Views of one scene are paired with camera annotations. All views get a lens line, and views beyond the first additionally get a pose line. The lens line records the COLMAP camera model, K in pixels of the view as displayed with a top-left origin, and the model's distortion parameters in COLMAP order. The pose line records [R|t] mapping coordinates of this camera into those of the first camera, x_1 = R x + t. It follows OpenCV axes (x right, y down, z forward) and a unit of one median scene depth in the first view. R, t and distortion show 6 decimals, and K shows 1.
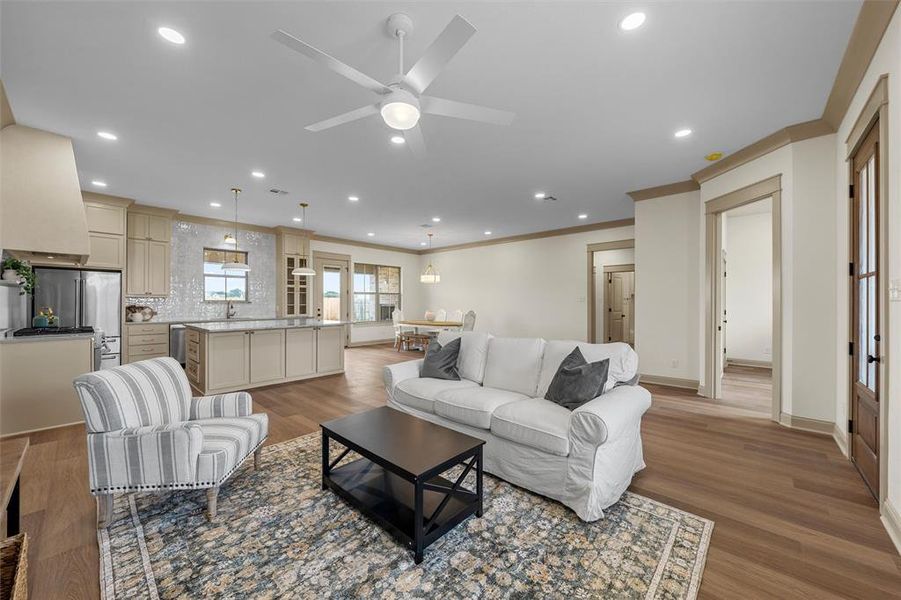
lens RADIAL K [[340.2, 0, 456.0], [0, 340.2, 303.0], [0, 0, 1]] dist [-0.003491, -0.000088]
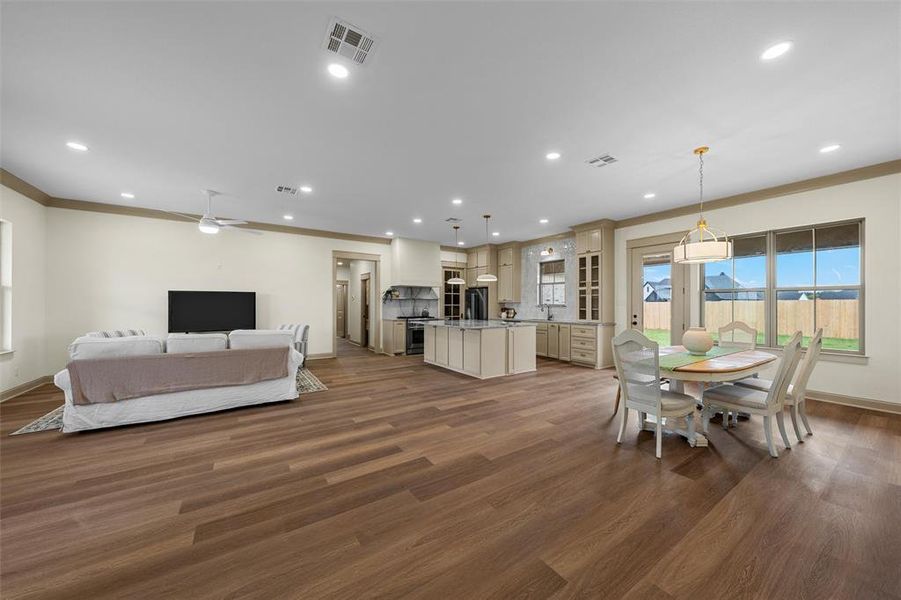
lens RADIAL K [[315.4, 0, 452.7], [0, 315.4, 303.7], [0, 0, 1]] dist [0.002548, 0.000100]
pose [[-0.248452, -0.003826, -0.968637, 0.528598], [-0.005291, 0.999983, -0.002593, -0.005903], [0.968630, 0.004480, -0.248468, 1.091875]]
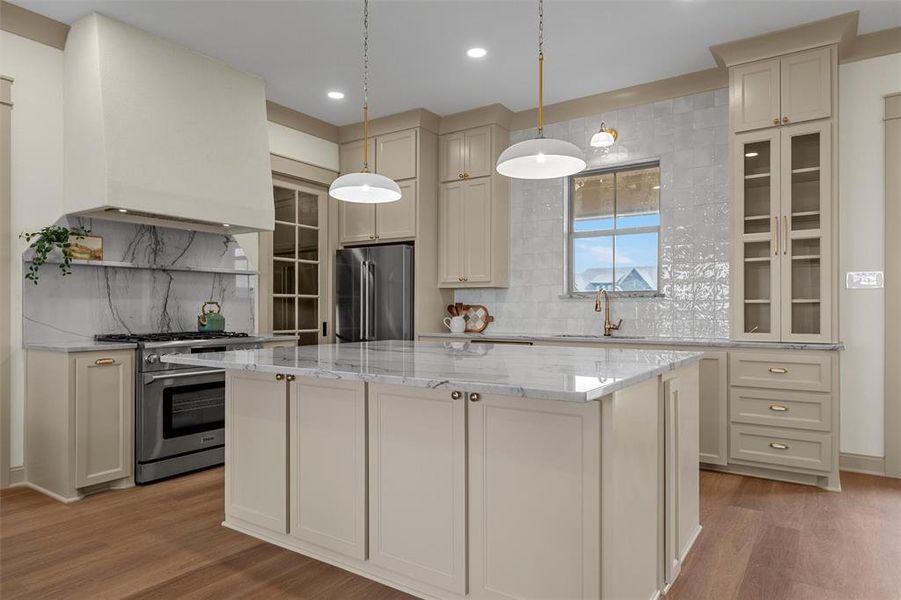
lens RADIAL K [[556.6, 0, 452.2], [0, 556.6, 309.5], [0, 0, 1]] dist [0.004373, -0.001208]
pose [[0.129782, -0.002983, -0.991538, -0.048328], [-0.003576, 0.999988, -0.003477, 0.019985], [0.991536, 0.003997, 0.129769, 0.842820]]
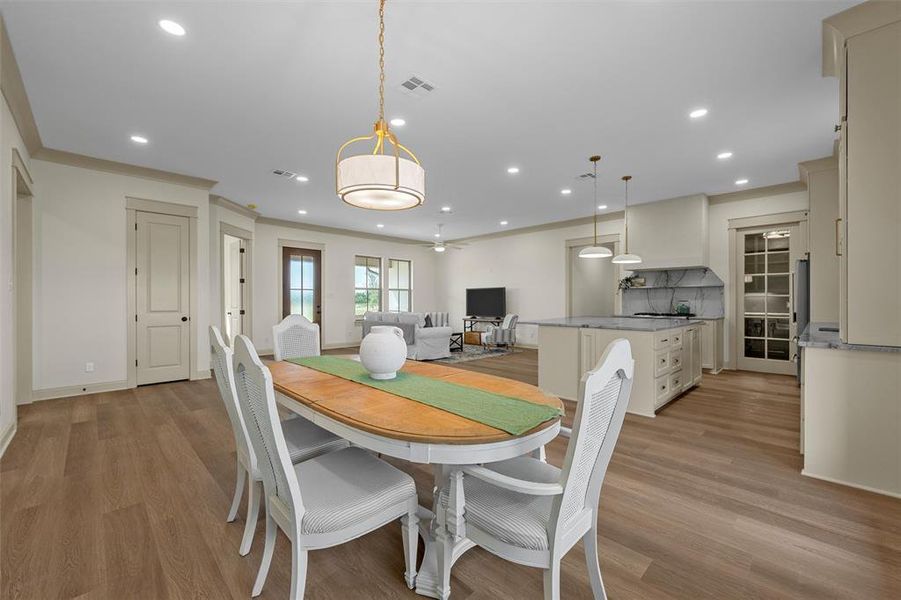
lens RADIAL K [[361.5, 0, 448.1], [0, 361.5, 301.5], [0, 0, 1]] dist [-0.001317, -0.000028]
pose [[-0.997393, 0.000139, 0.072163, -0.184046], [0.000716, 0.999968, 0.007963, 0.003298], [-0.072160, 0.007994, -0.997361, 1.686495]]
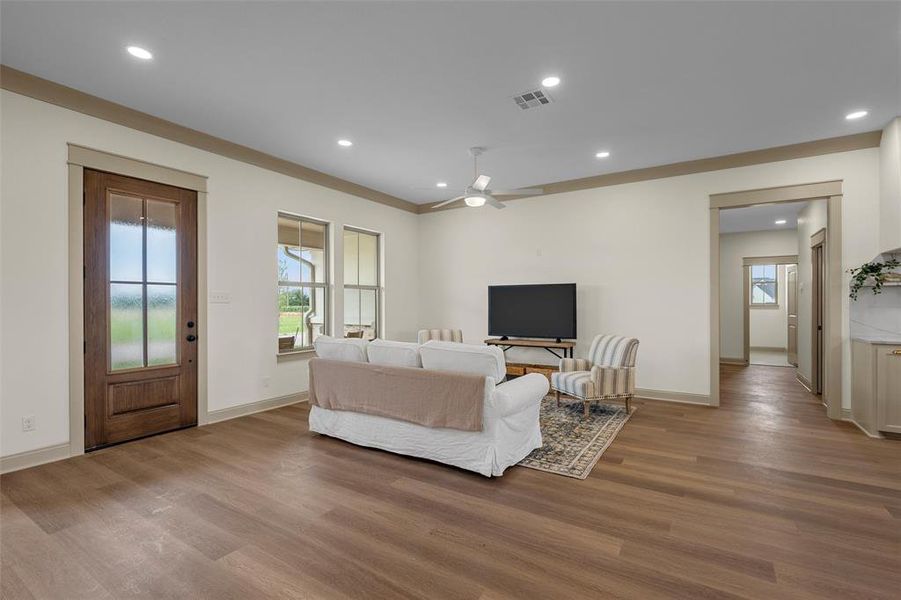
lens RADIAL K [[412.8, 0, 450.1], [0, 412.8, 304.4], [0, 0, 1]] dist [0.001083, -0.000985]
pose [[-0.986593, 0.001774, -0.163190, 0.109264], [0.000478, 0.999968, 0.007979, -0.004085], [0.163199, 0.007794, -0.986562, 1.057684]]
